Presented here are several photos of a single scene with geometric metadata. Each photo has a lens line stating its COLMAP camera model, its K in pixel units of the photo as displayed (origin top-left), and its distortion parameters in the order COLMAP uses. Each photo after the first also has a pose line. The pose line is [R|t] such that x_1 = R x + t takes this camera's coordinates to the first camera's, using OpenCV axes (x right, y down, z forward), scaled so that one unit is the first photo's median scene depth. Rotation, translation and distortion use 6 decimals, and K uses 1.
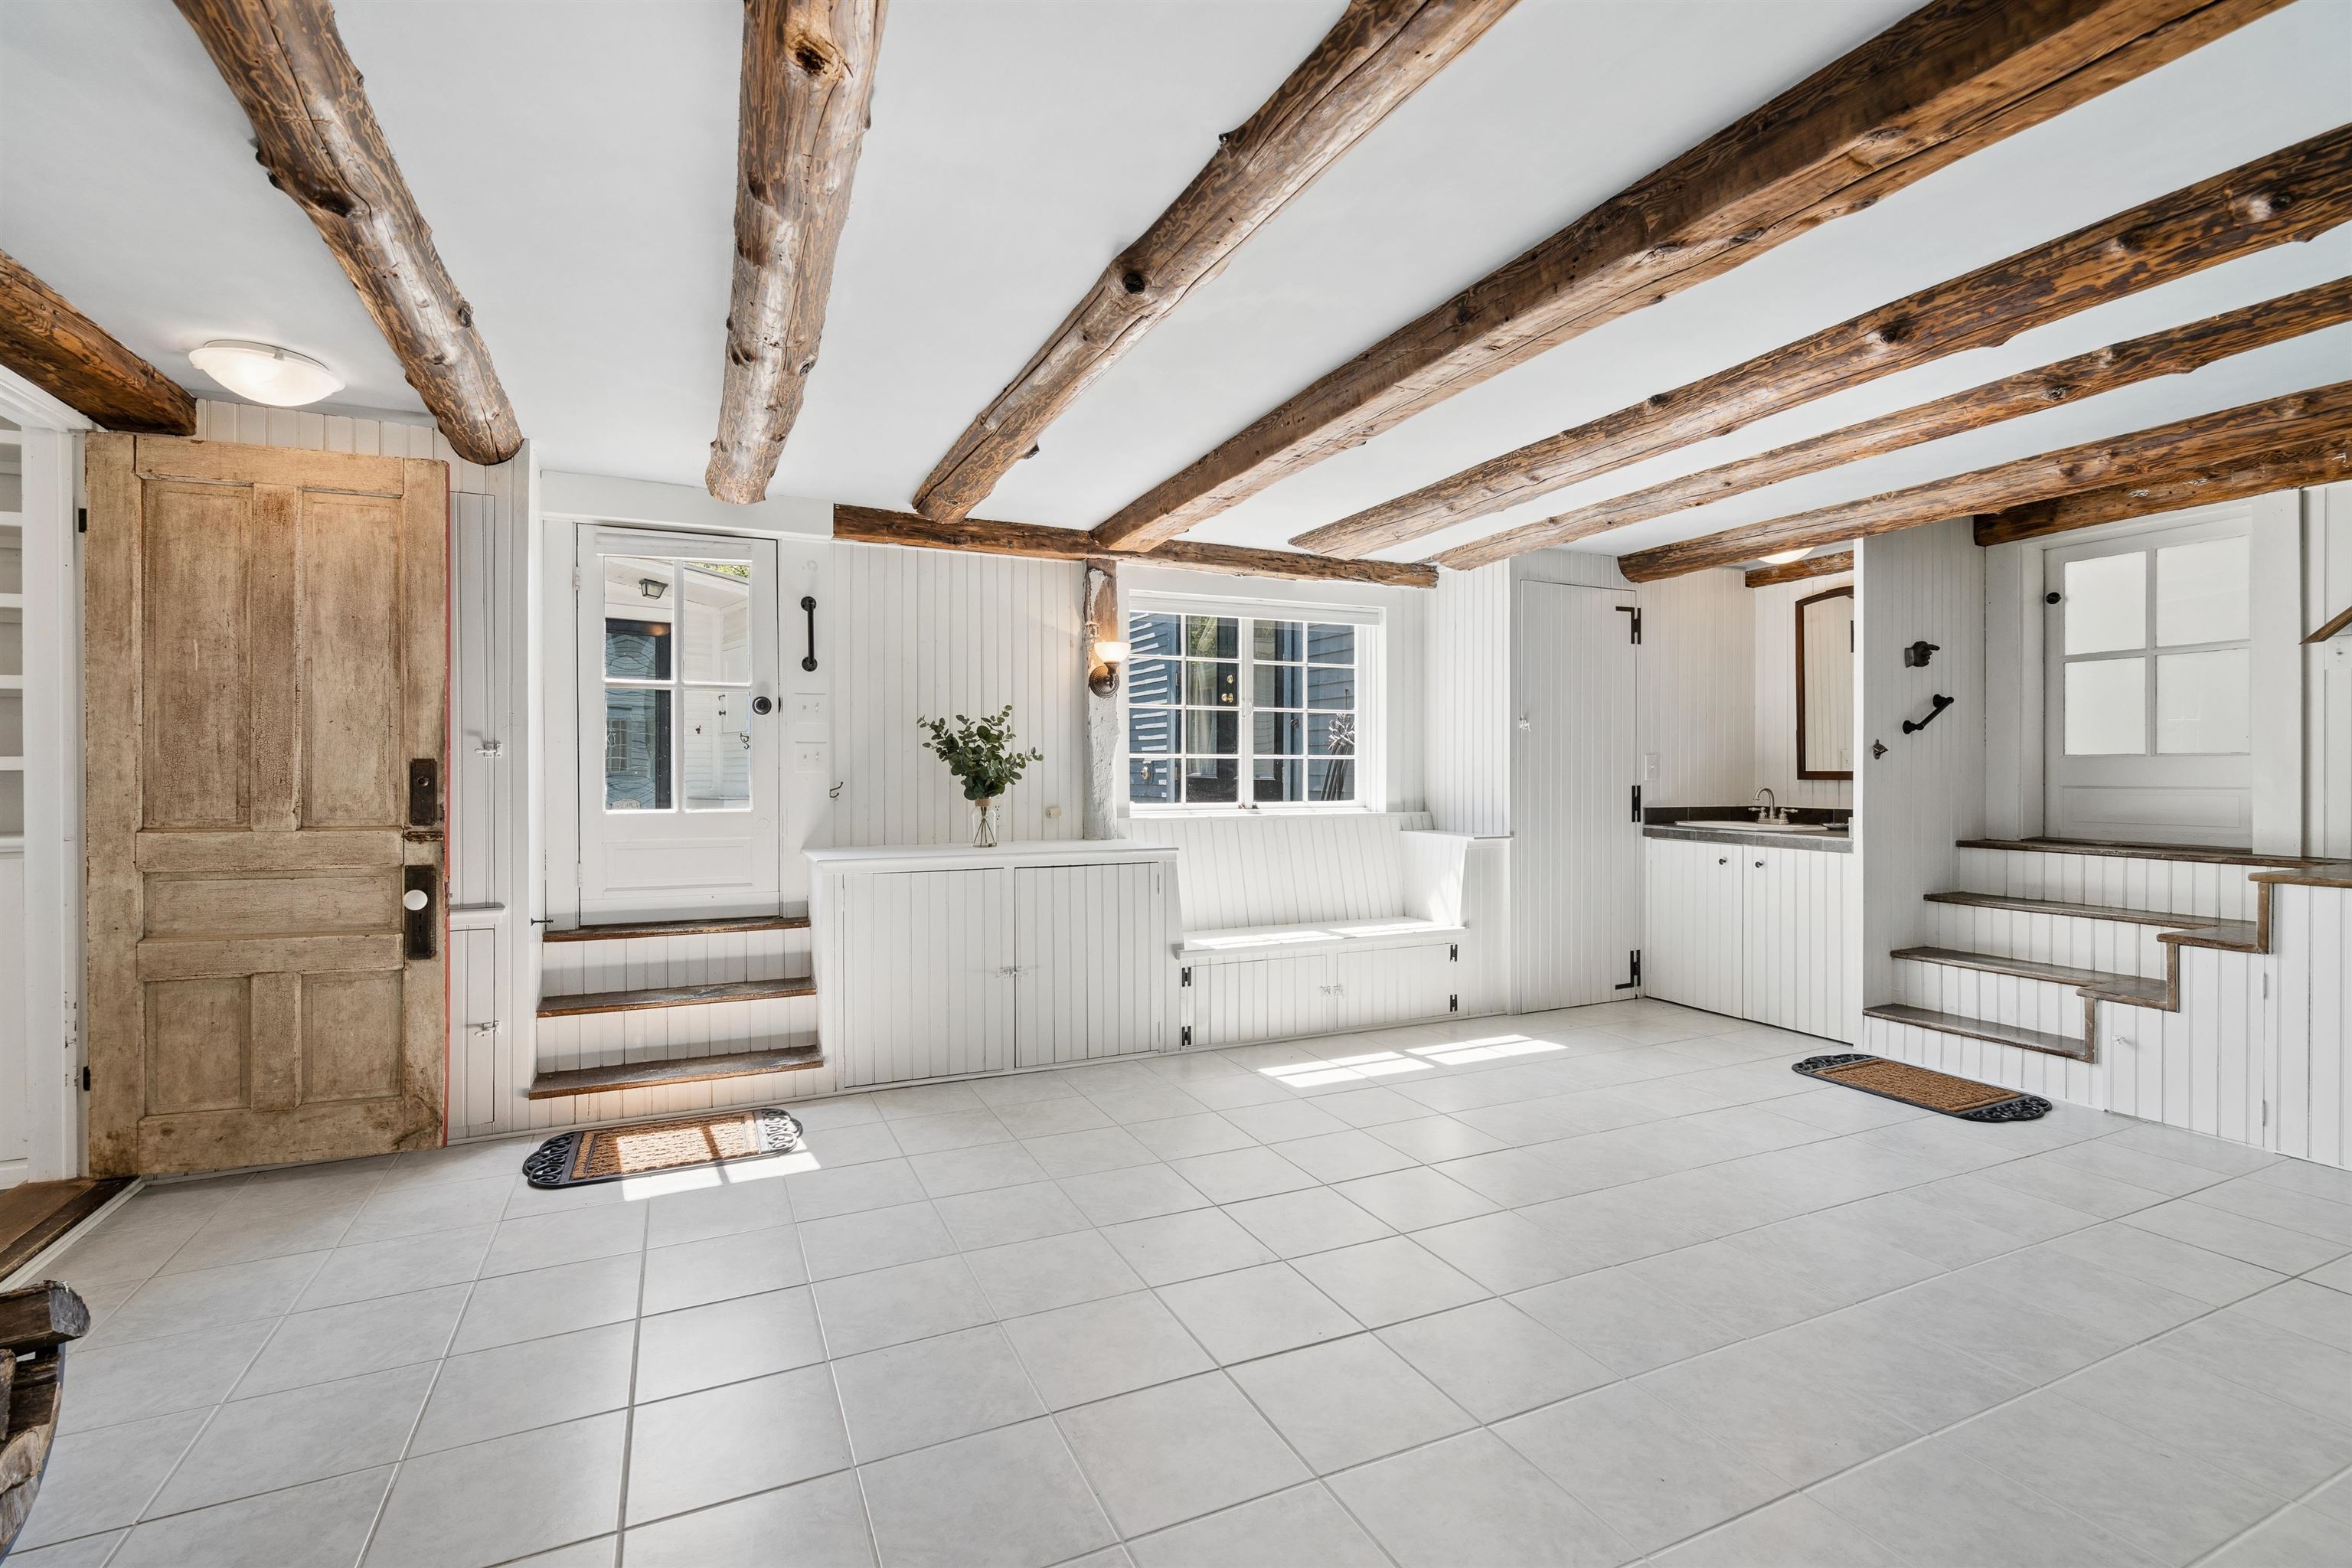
lens RADIAL K [[1071.6, 0, 1171.4], [0, 1071.6, 755.3], [0, 0, 1]] dist [-0.003418, 0.000784]
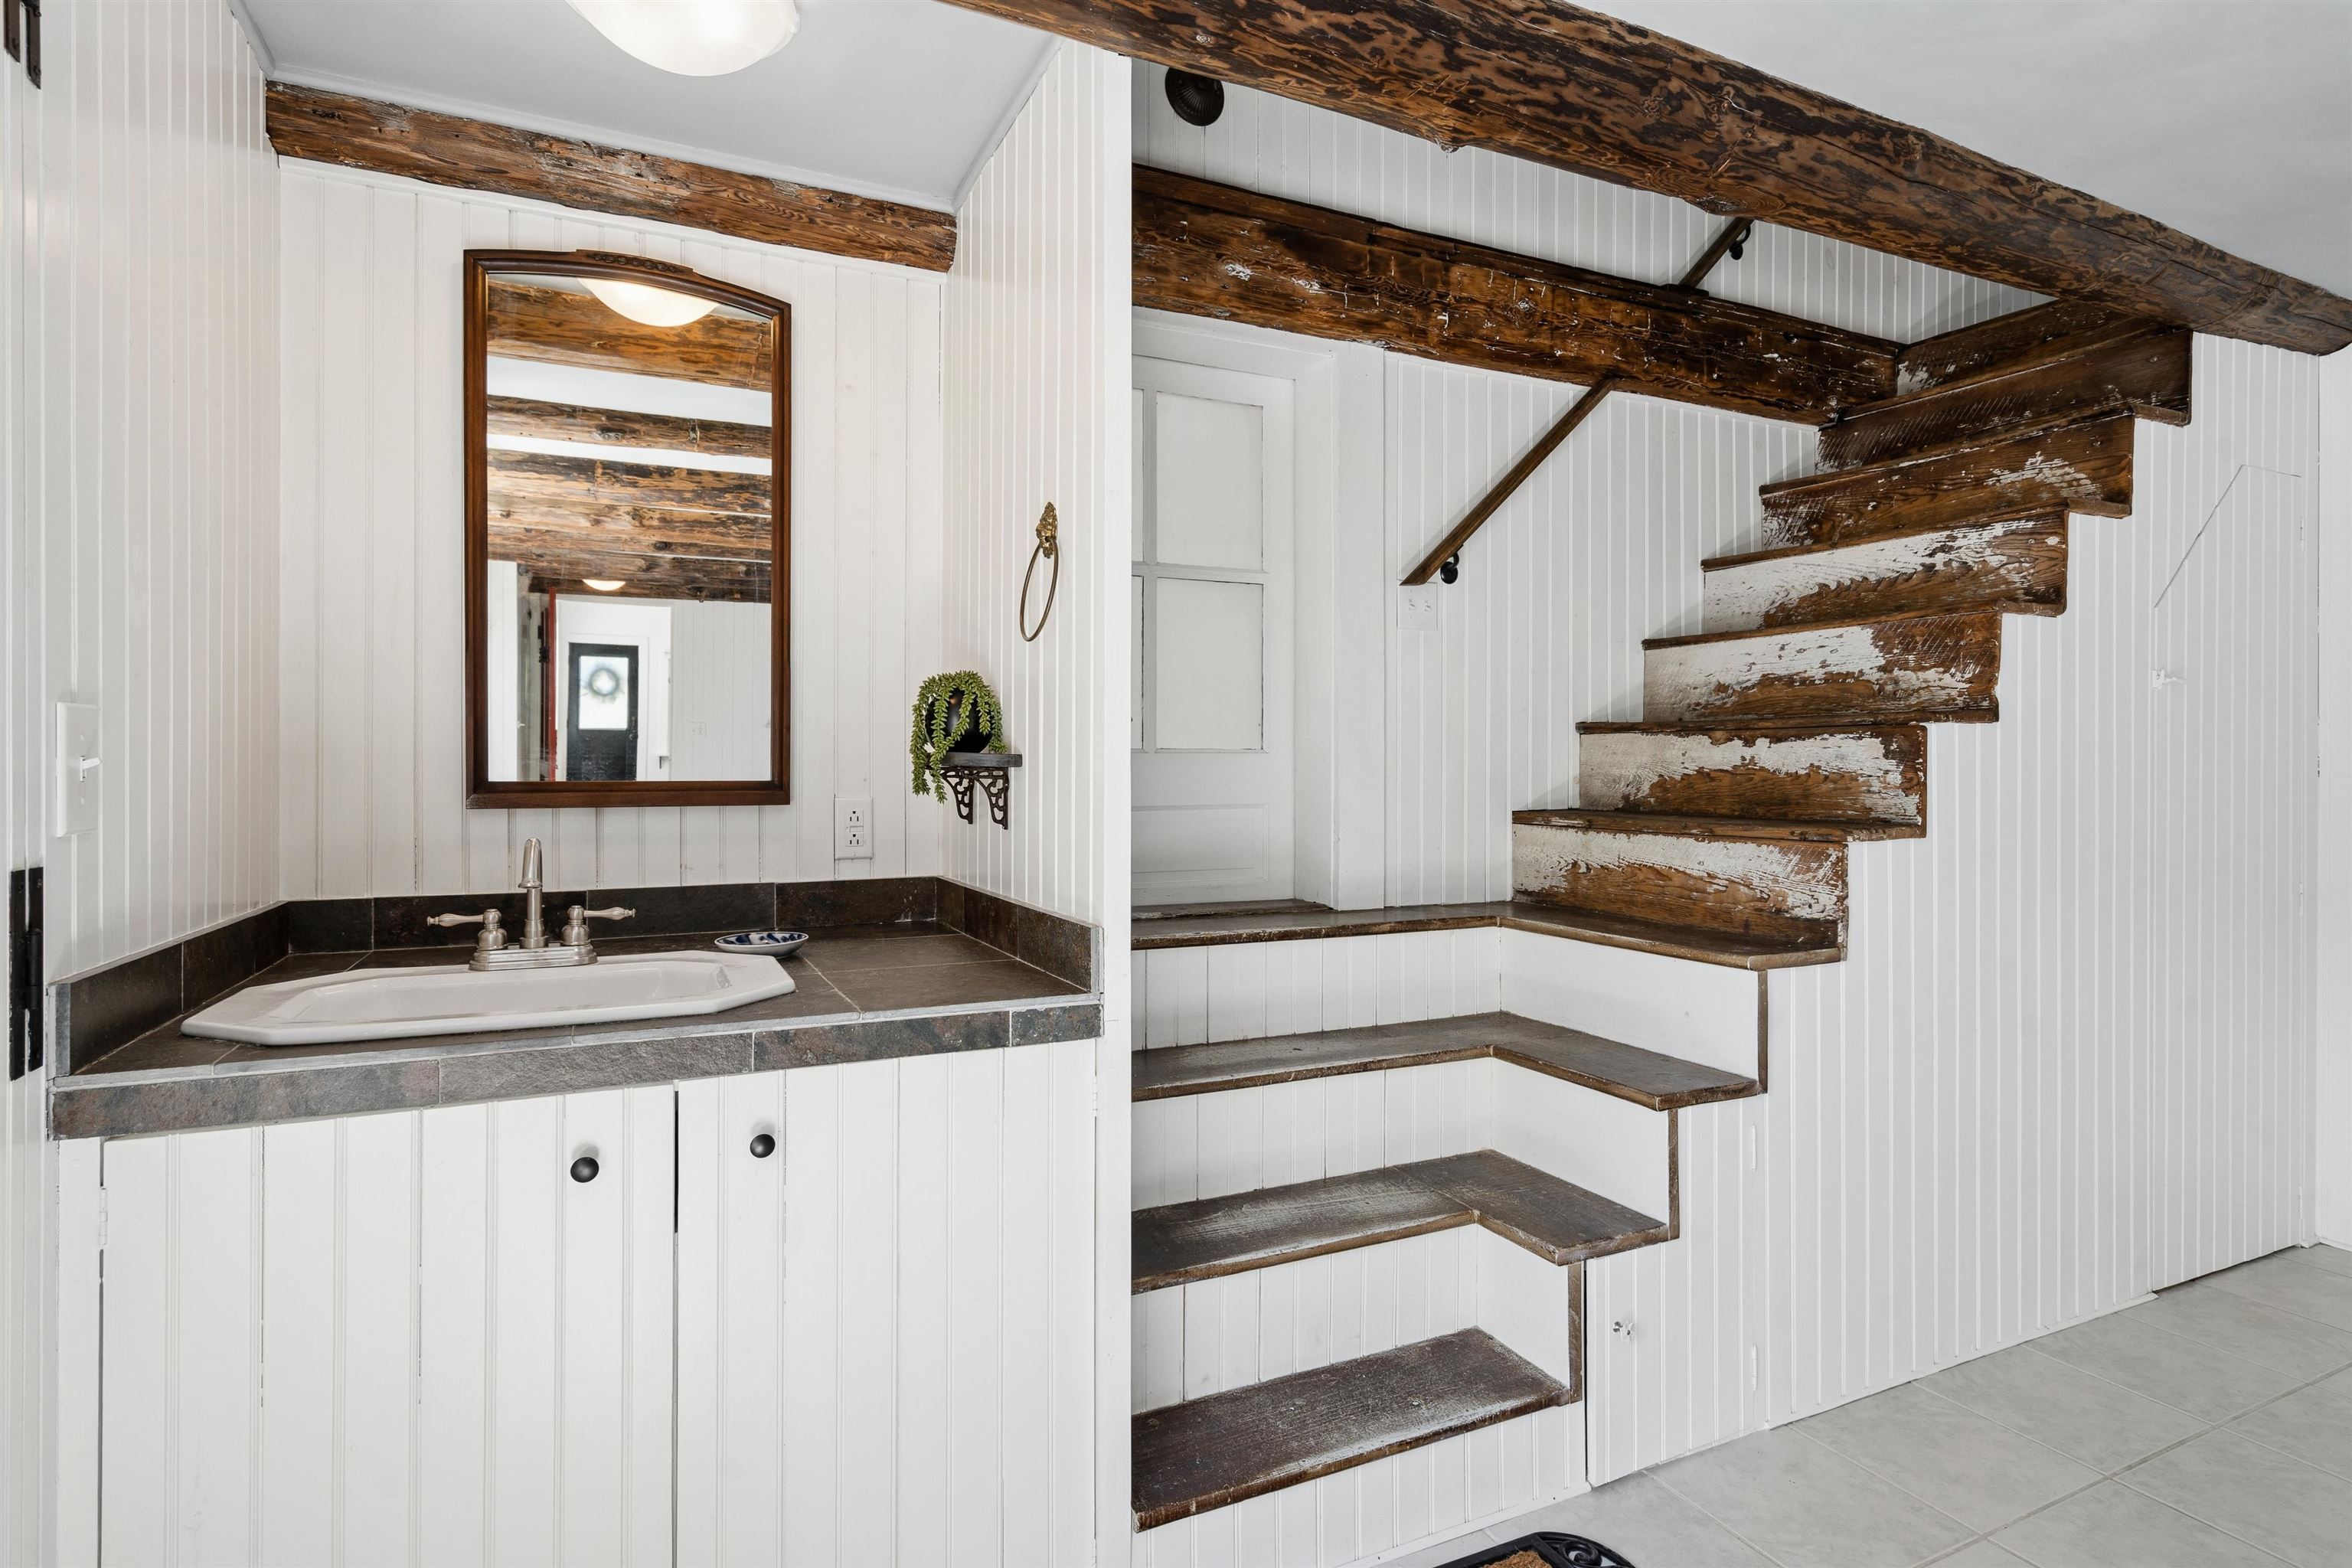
lens RADIAL K [[1172.6, 0, 1176.0], [0, 1172.6, 784.0], [0, 0, 1]] dist [0.002856, 0.000720]
pose [[-0.003517, -0.008259, 0.999960, 0.266985], [-0.012165, 0.999892, 0.008216, 0.011290], [-0.999920, -0.012135, -0.003617, 0.908980]]
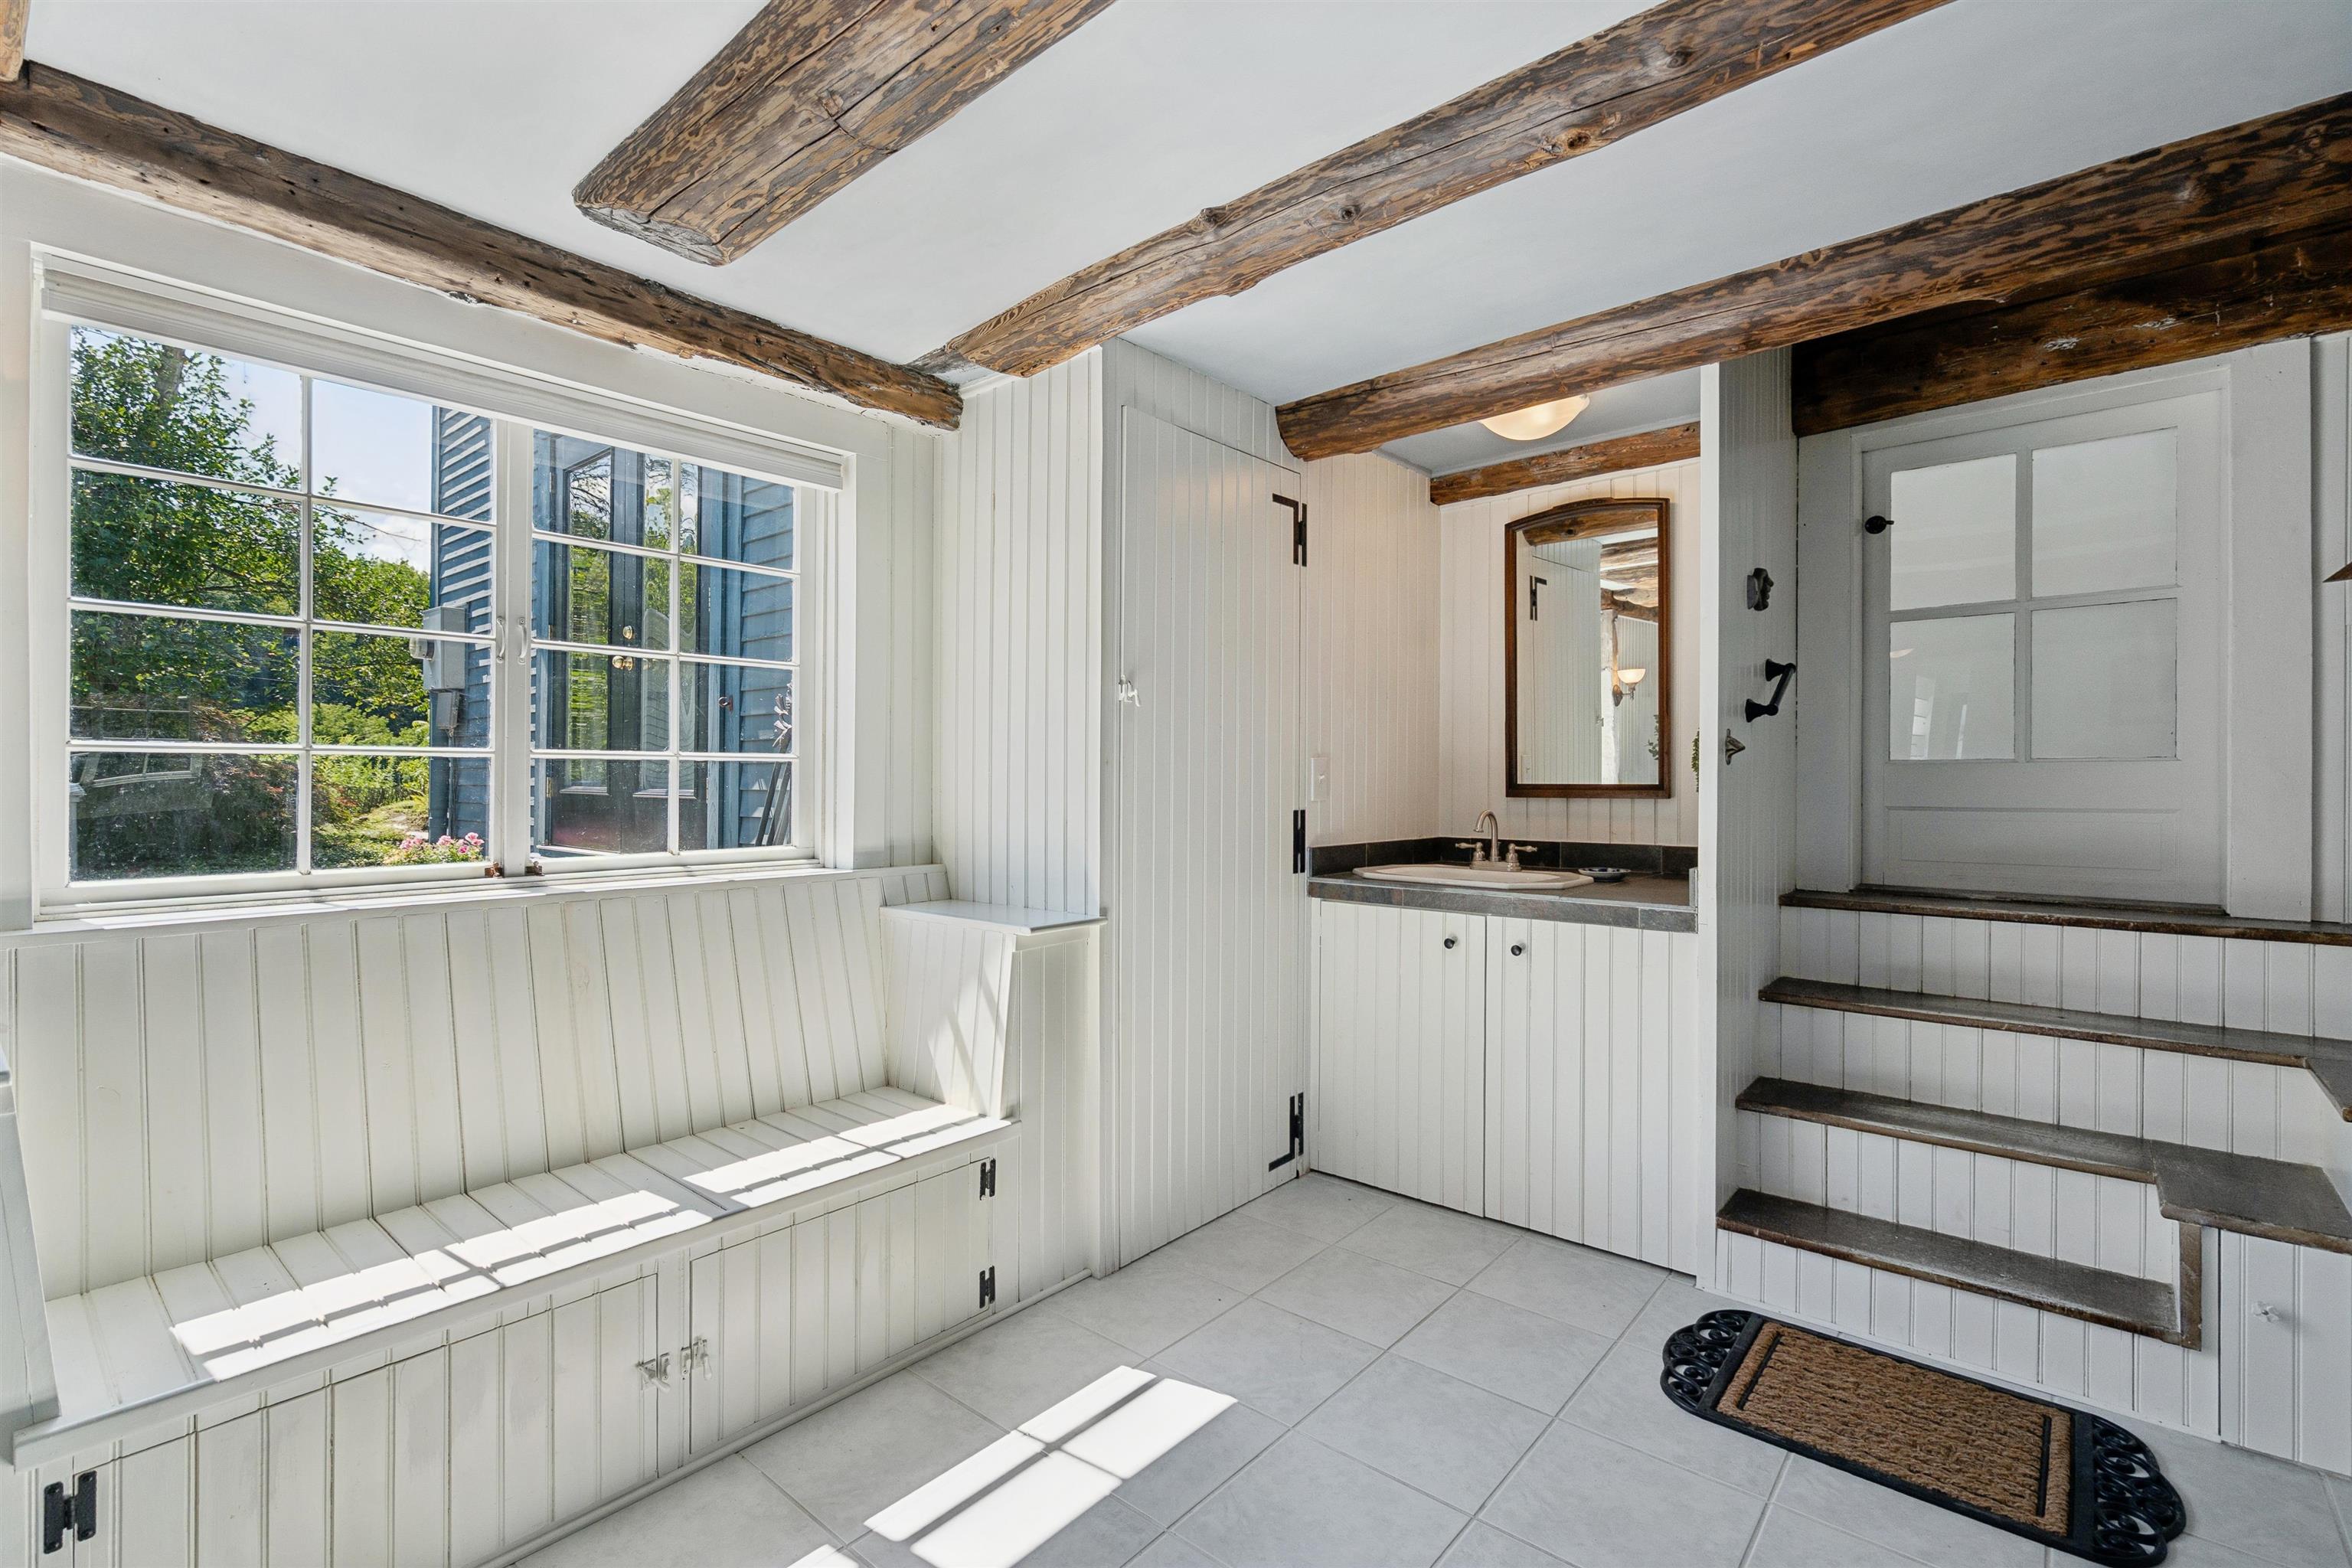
lens RADIAL K [[1062.6, 0, 1173.4], [0, 1062.6, 775.5], [0, 0, 1]] dist [-0.000343, 0.000781]
pose [[0.909742, 0.001483, 0.415171, 0.150191], [-0.005527, 0.999948, 0.008539, 0.005743], [-0.415137, -0.010063, 0.909703, 0.568439]]
